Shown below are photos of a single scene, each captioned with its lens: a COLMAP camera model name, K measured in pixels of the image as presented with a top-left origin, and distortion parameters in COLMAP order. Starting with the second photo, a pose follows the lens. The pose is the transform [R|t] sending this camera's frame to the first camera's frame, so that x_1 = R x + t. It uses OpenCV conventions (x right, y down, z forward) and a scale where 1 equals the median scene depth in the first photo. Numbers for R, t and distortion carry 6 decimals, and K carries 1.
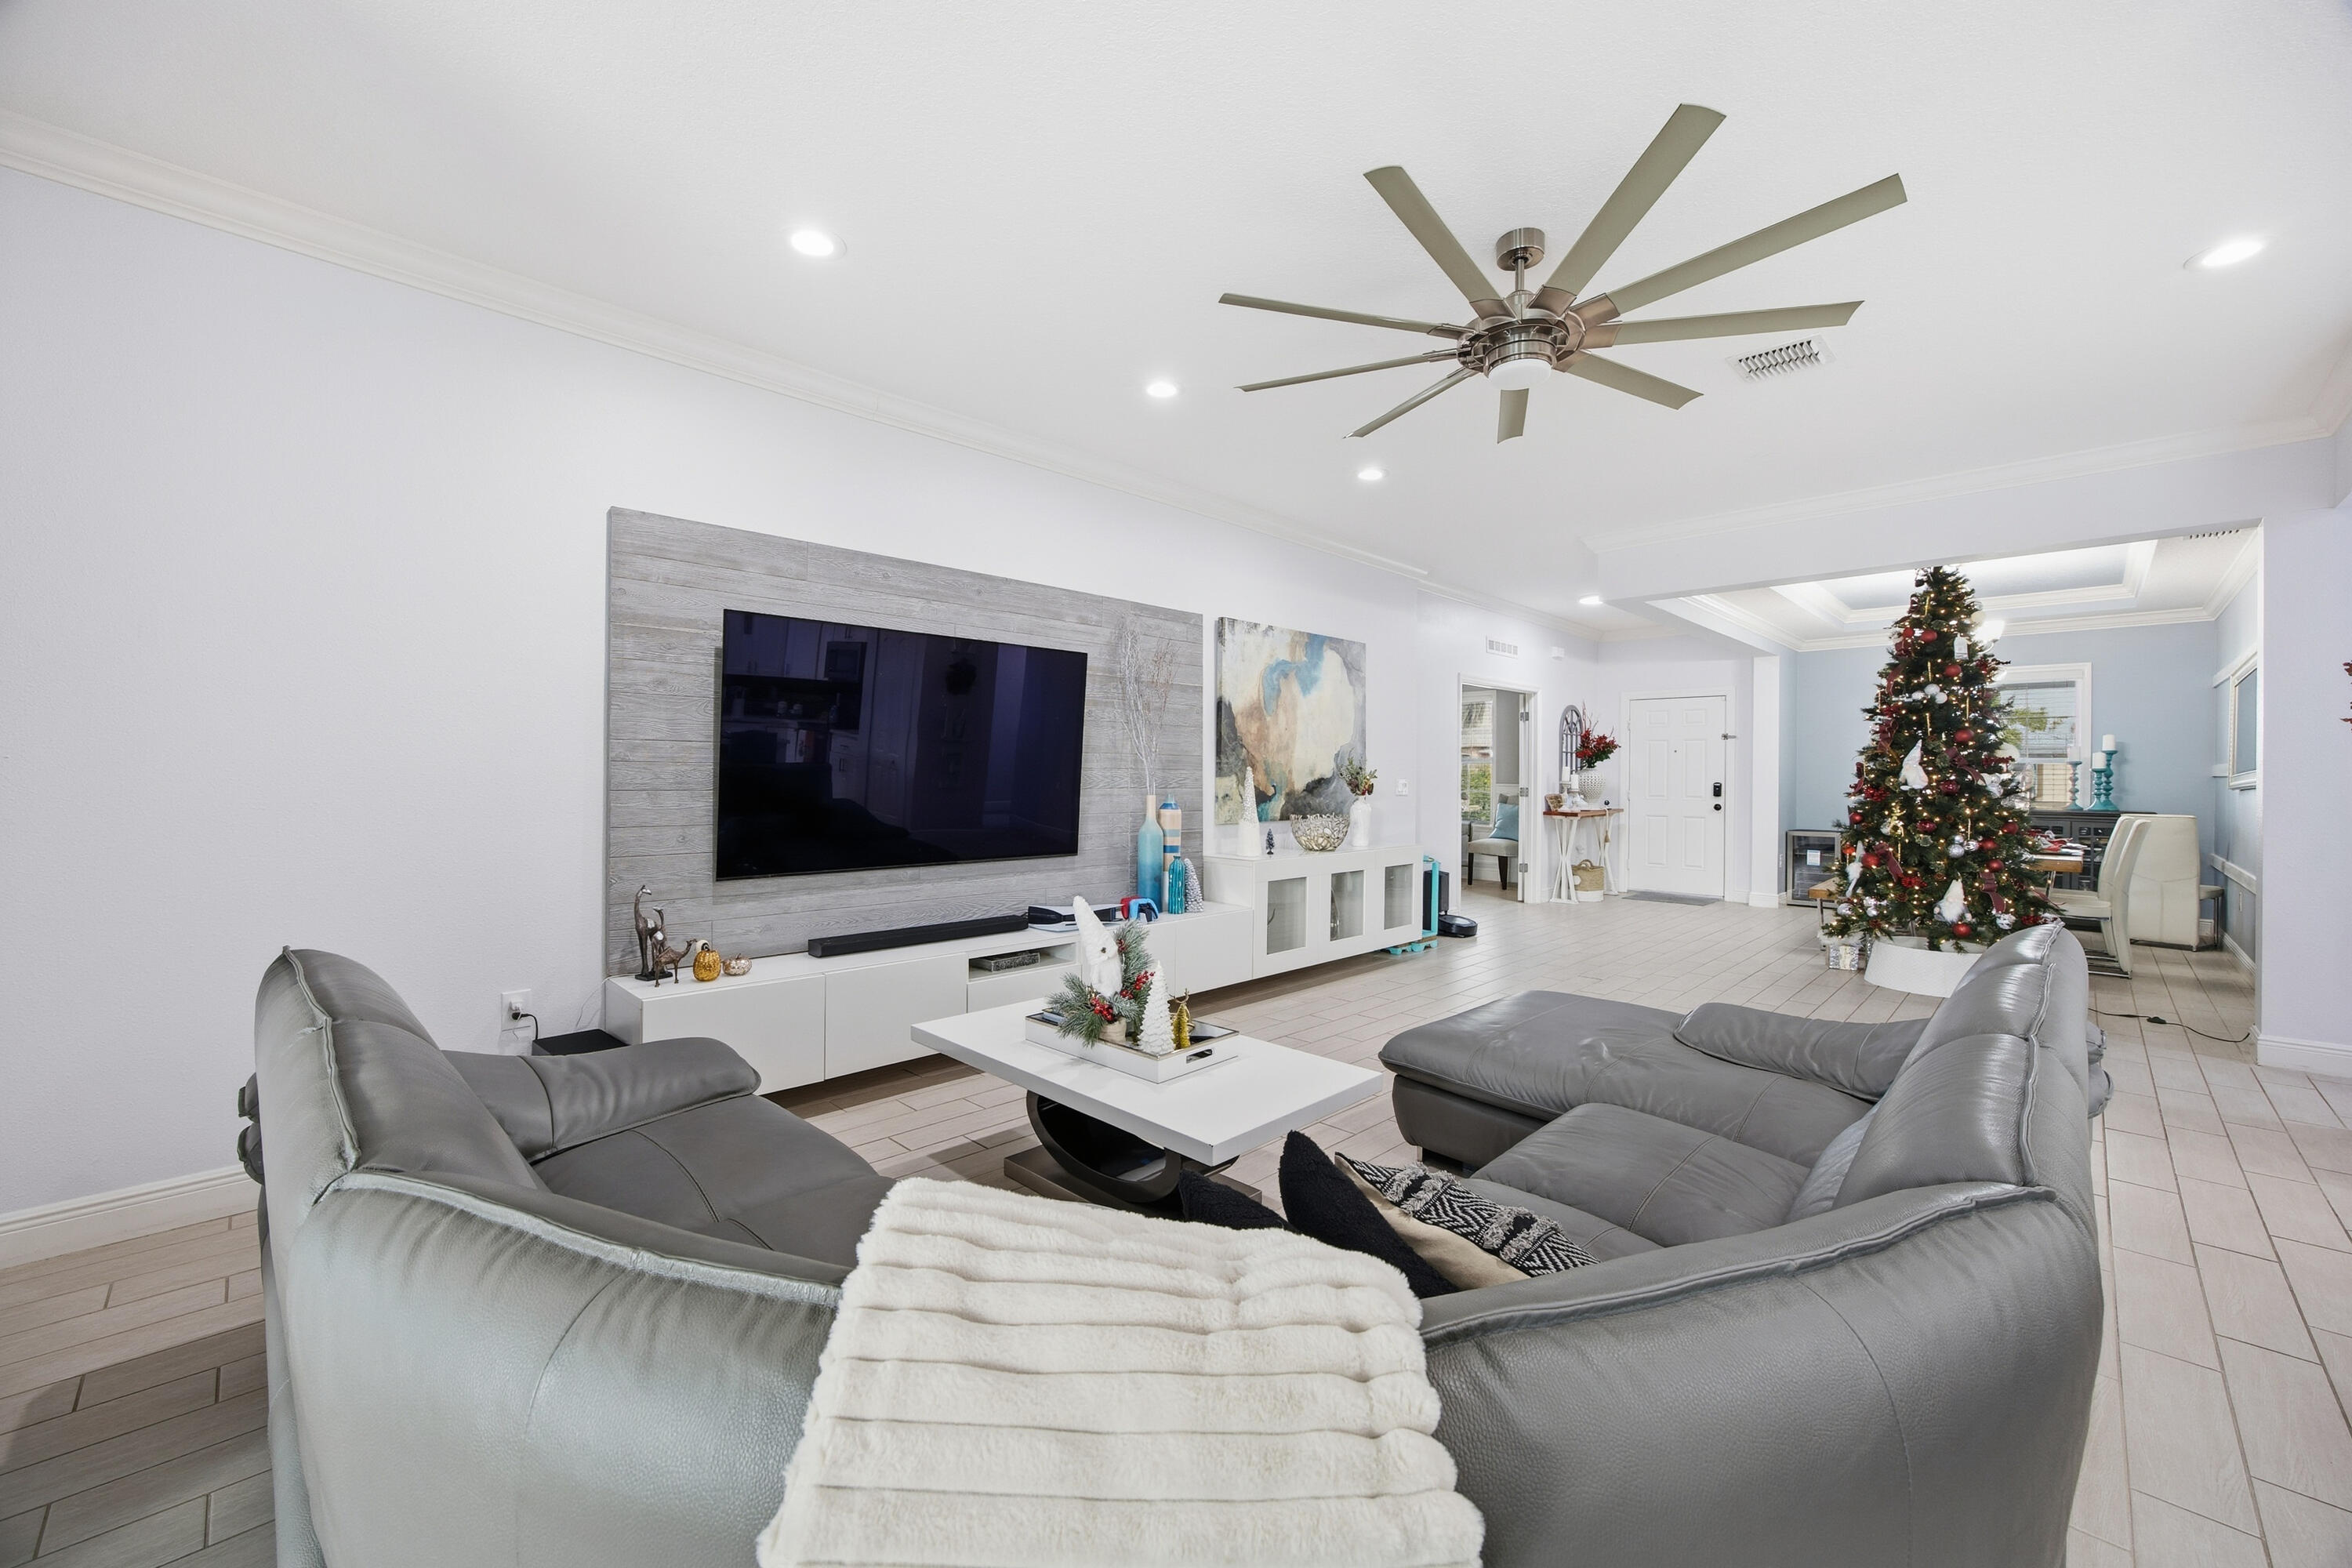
lens RADIAL K [[918.2, 0, 1165.4], [0, 918.2, 783.9], [0, 0, 1]] dist [-0.018585, 0.004617]
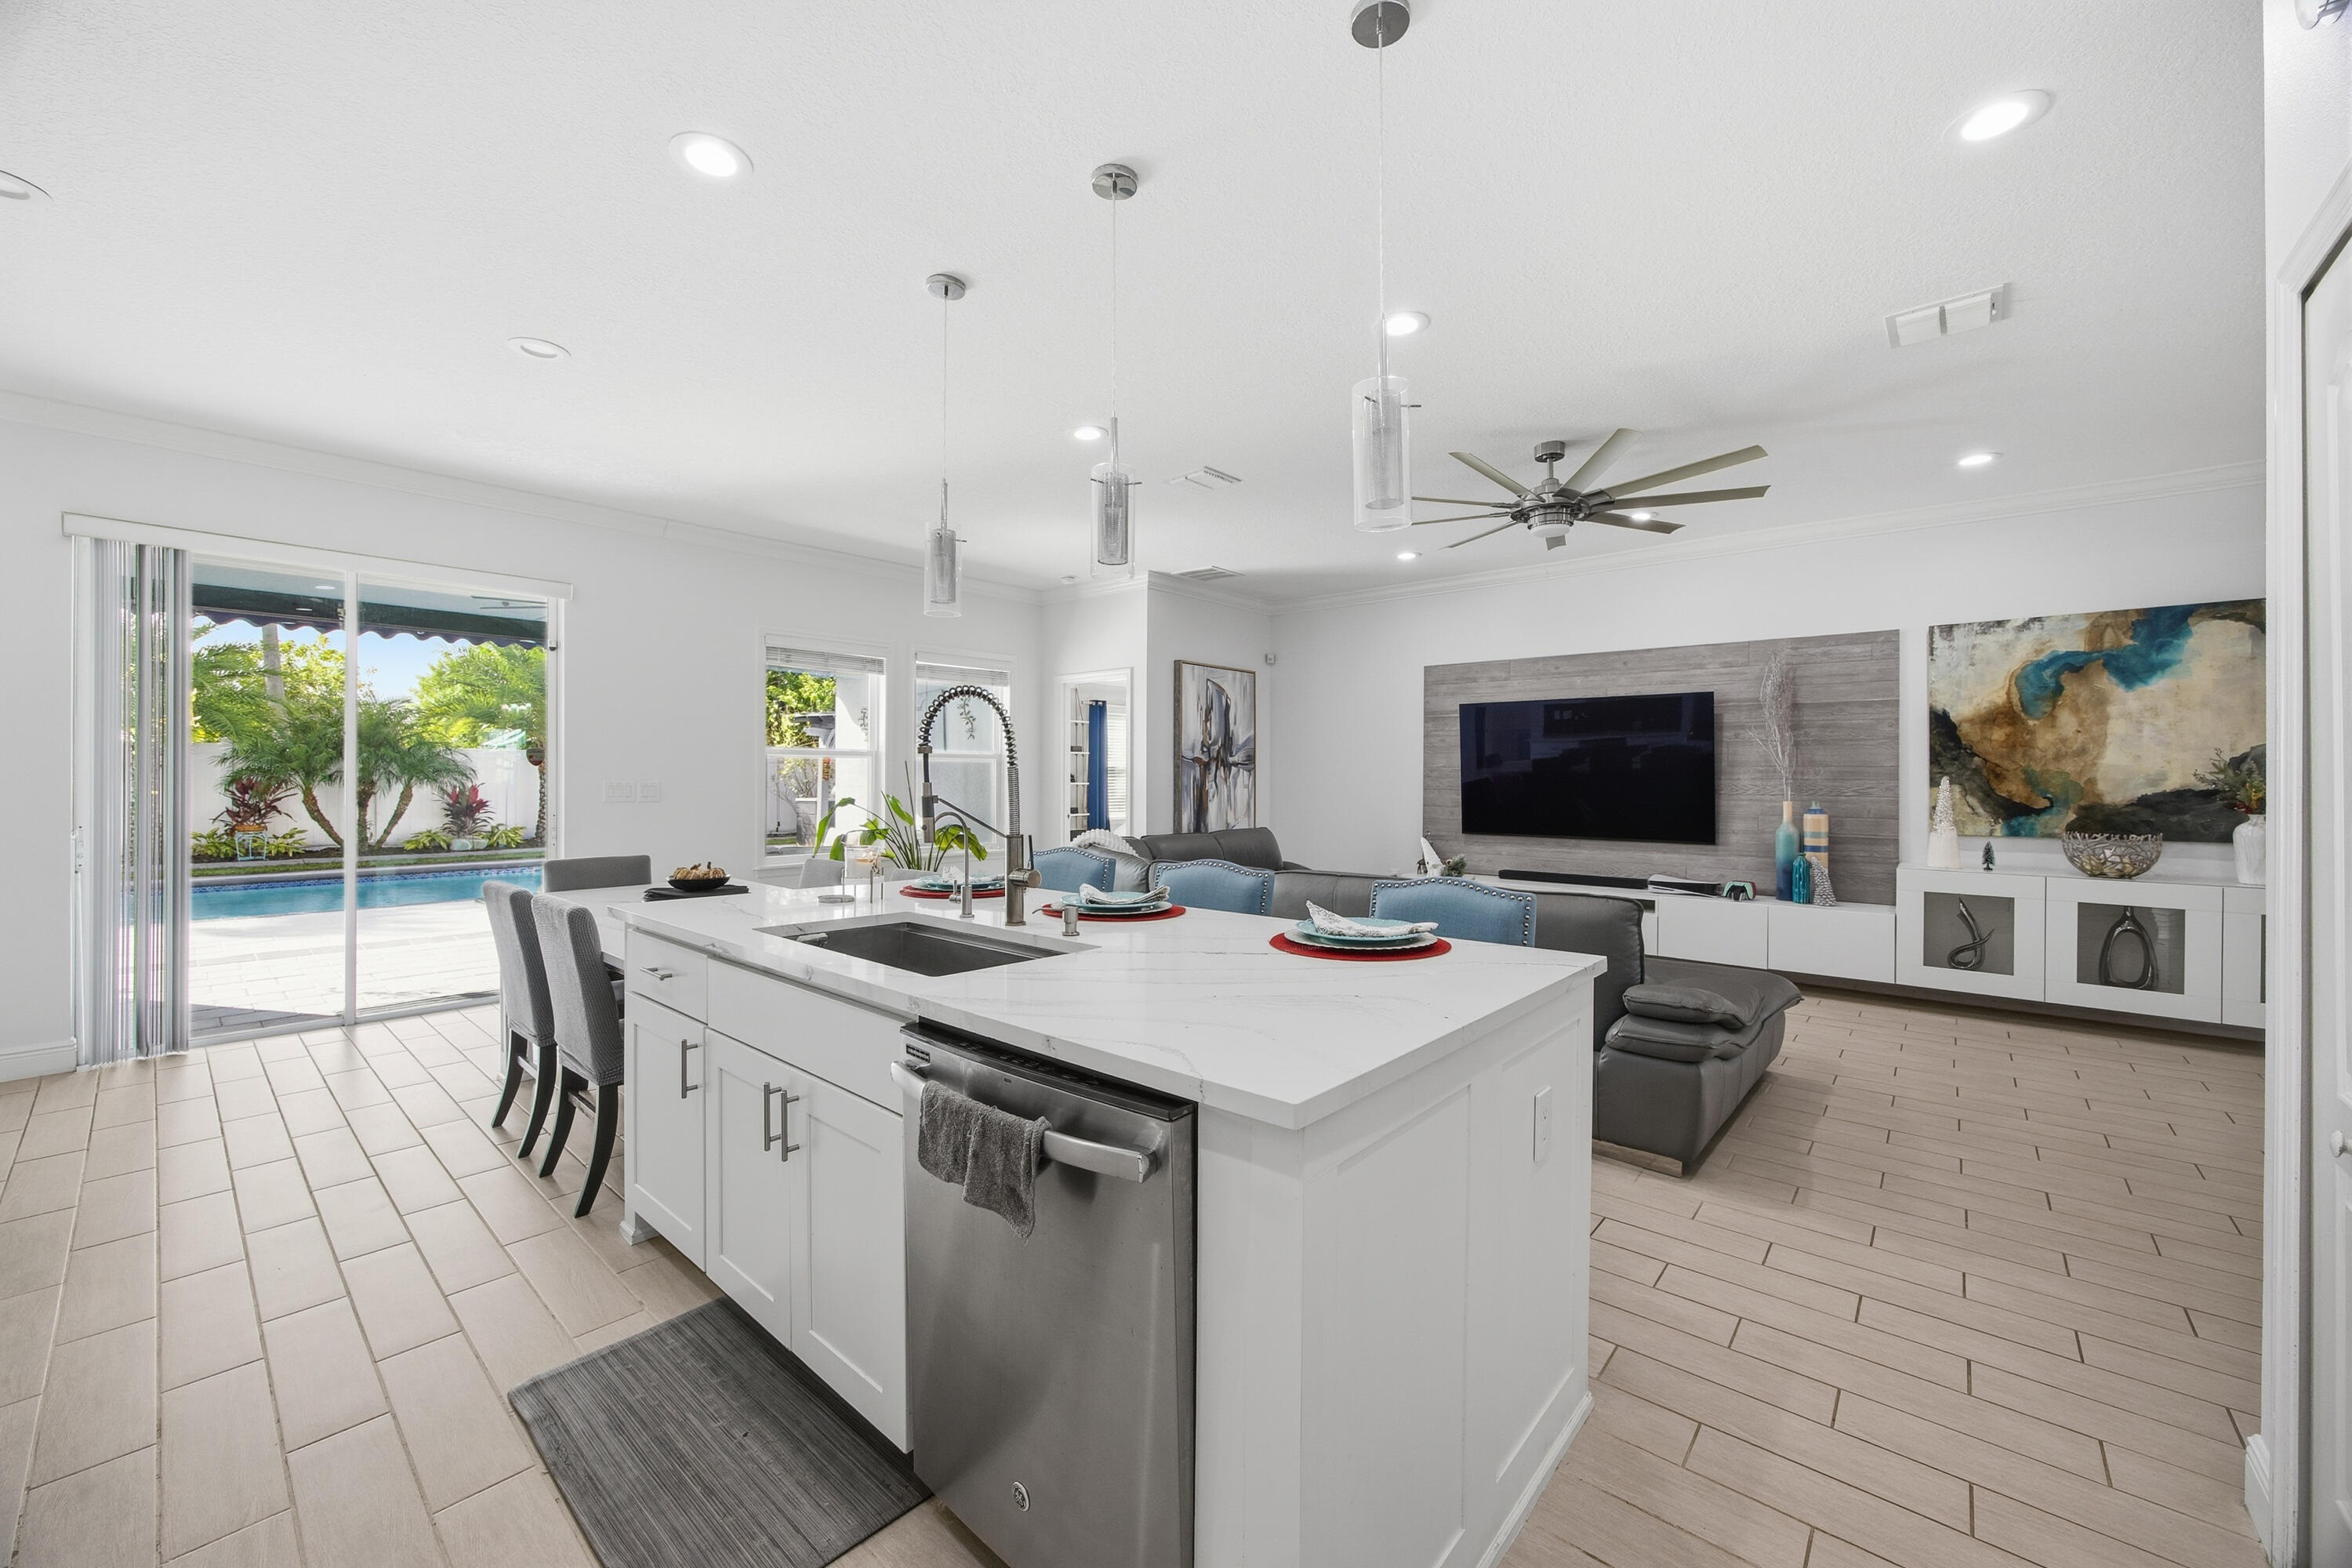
lens RADIAL K [[918.2, 0, 1170.8], [0, 918.2, 765.1], [0, 0, 1]] dist [-0.018585, 0.004617]
pose [[0.078268, -0.016025, -0.996804, 0.963831], [-0.015212, 0.999735, -0.017267, -0.001605], [0.996816, 0.016514, 0.078004, 0.101580]]
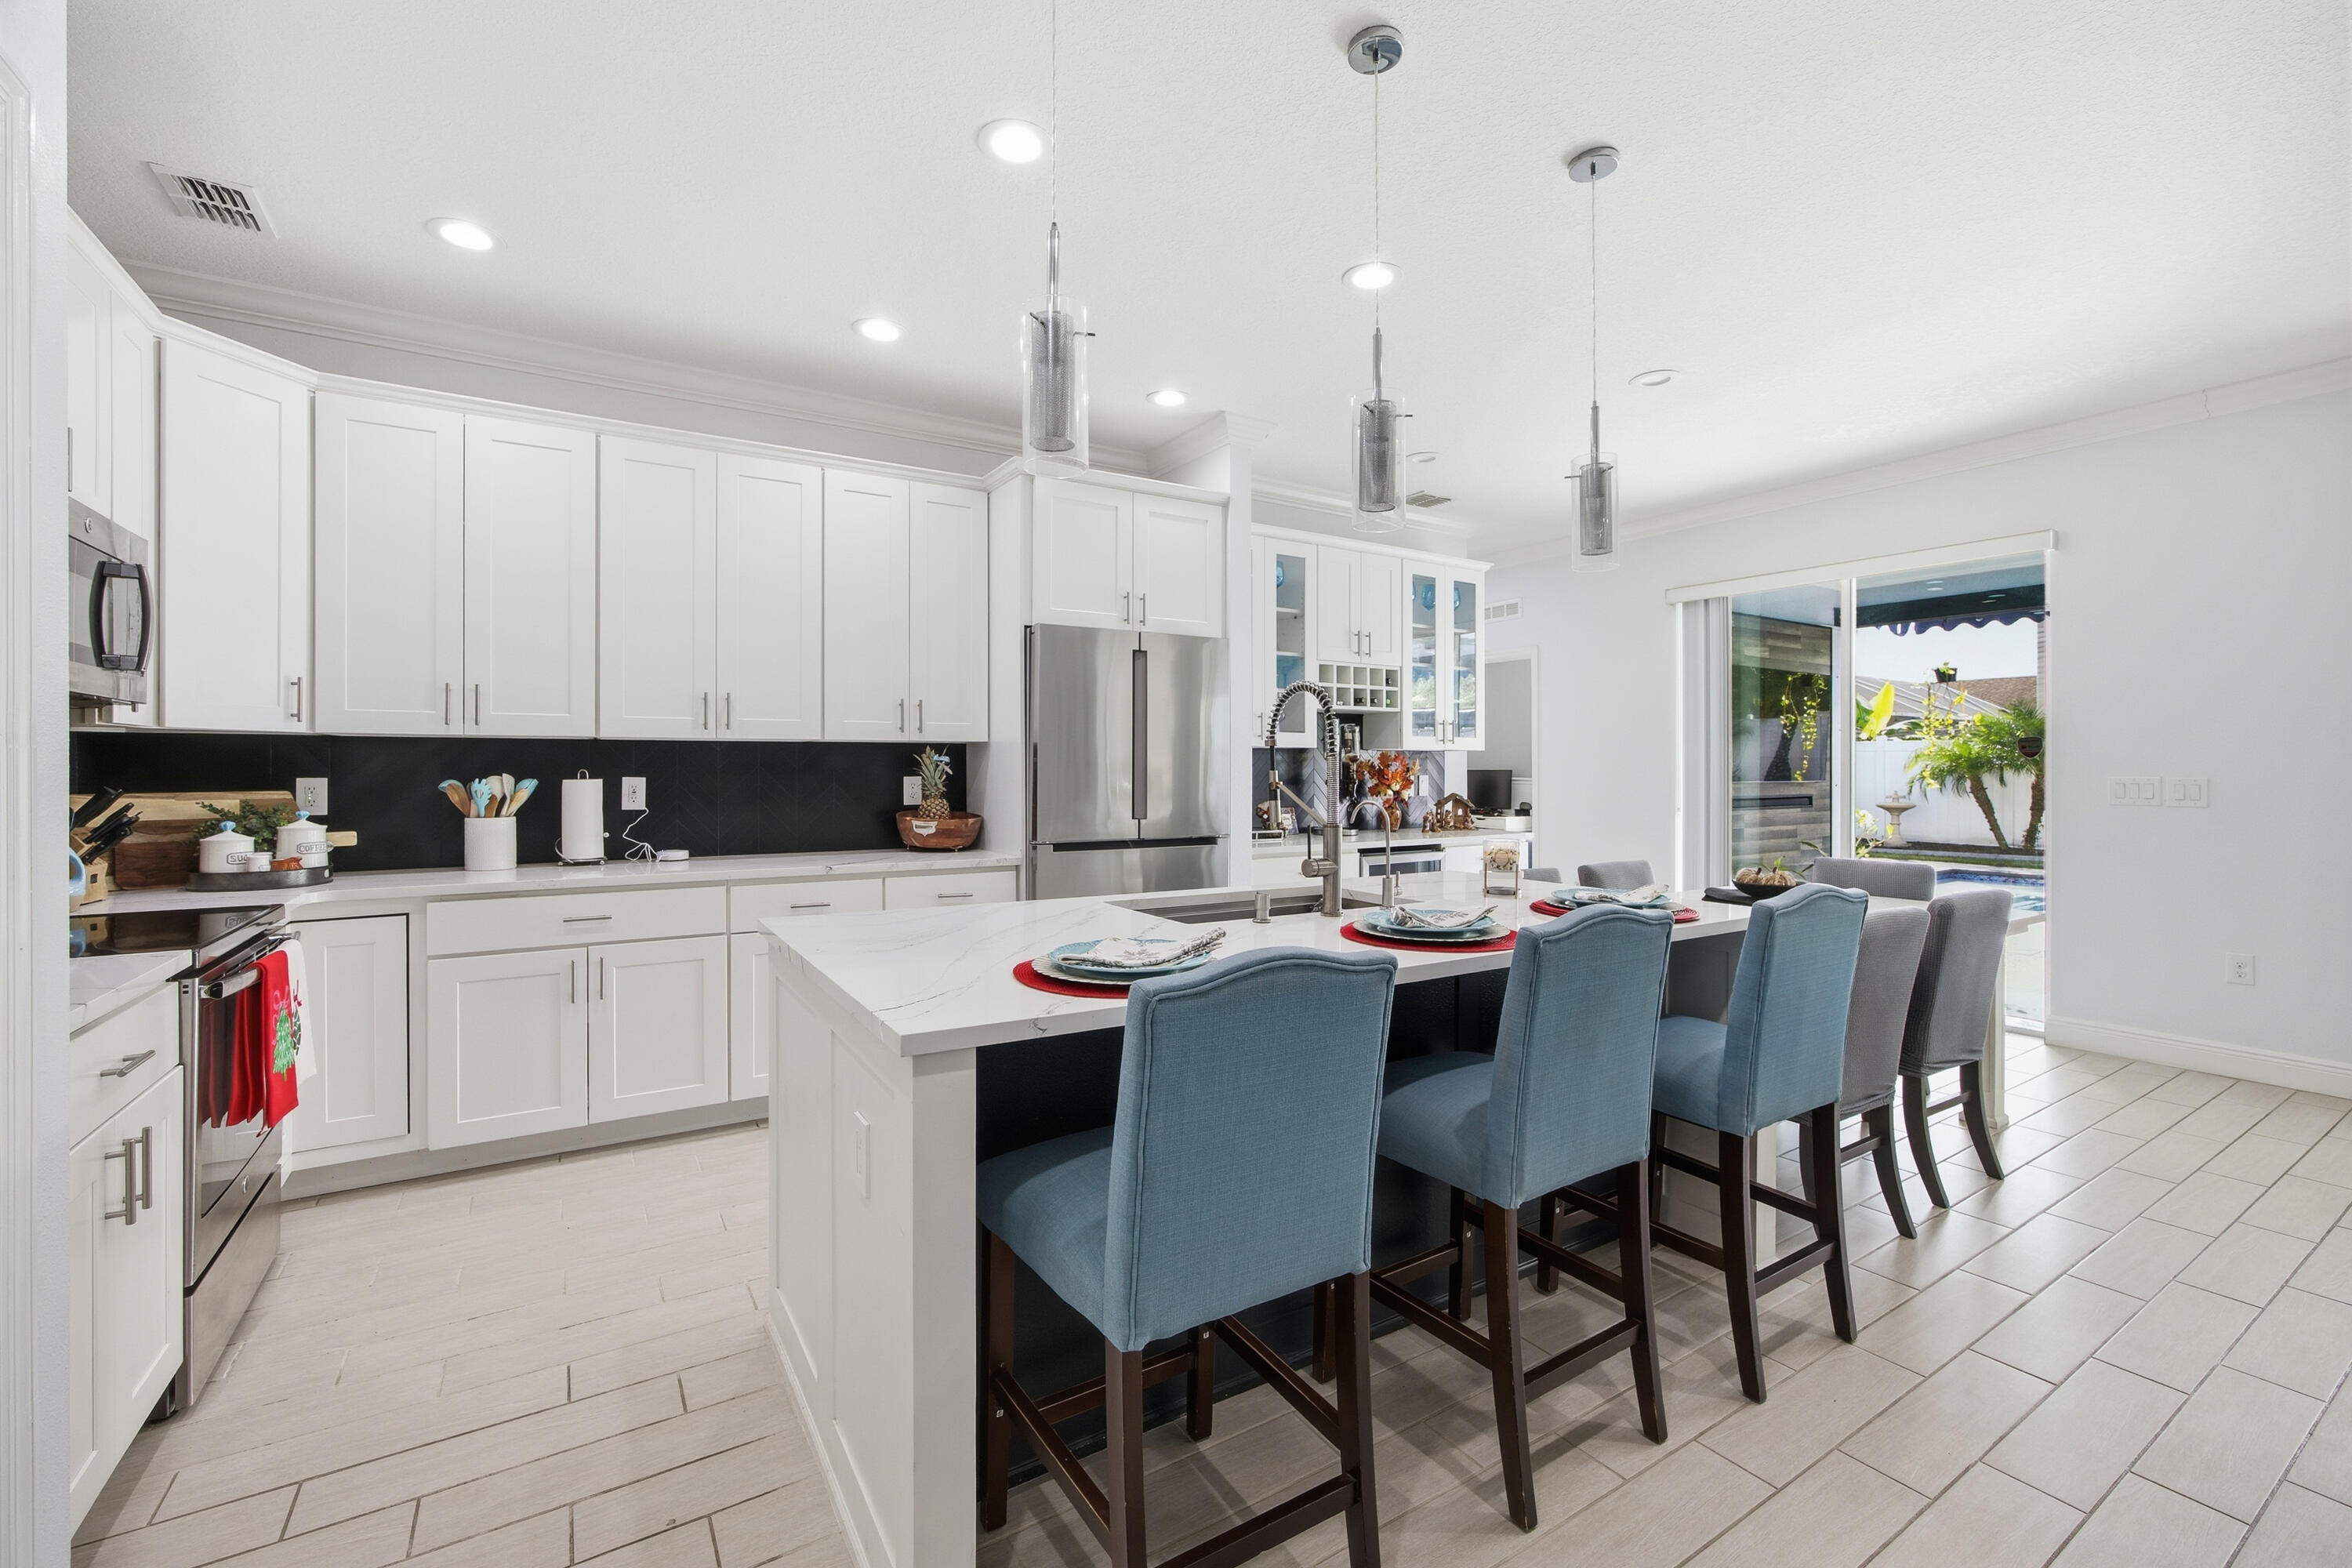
lens RADIAL K [[998.4, 0, 1165.4], [0, 998.4, 759.0], [0, 0, 1]] dist [-0.016008, -0.000099]
pose [[-0.973512, -0.005738, 0.228564, 0.512325], [-0.005016, 0.999980, 0.003741, -0.005216], [-0.228581, 0.002495, -0.973522, 0.520441]]
